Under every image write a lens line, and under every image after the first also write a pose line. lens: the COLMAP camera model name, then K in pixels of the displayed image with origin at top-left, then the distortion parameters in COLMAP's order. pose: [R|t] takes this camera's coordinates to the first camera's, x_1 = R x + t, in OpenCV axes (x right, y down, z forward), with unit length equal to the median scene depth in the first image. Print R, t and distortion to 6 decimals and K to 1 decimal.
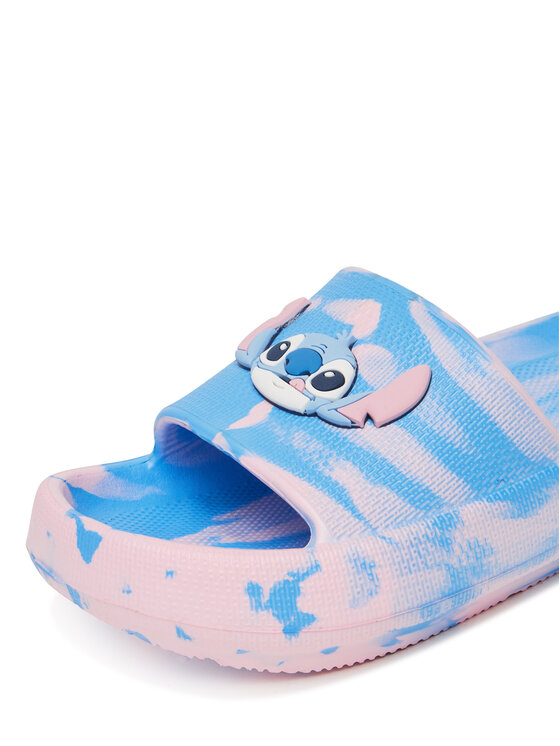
lens RADIAL K [[1758.5, 0, 279.6], [0, 1758.5, 372.2], [0, 0, 1]] dist [0.125099, 0.000000]
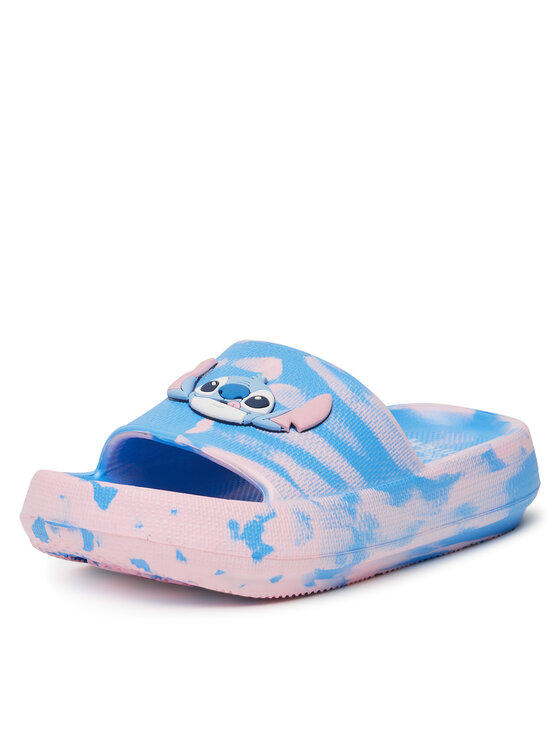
lens RADIAL K [[2216.1, 0, 280.0], [0, 2216.1, 373.3], [0, 0, 1]] dist [0.053357, 0.000000]
pose [[0.970292, 0.058502, 0.234755, -0.371640], [-0.020444, 0.986680, -0.161384, 0.267831], [-0.241070, 0.151790, 0.958564, -0.668976]]
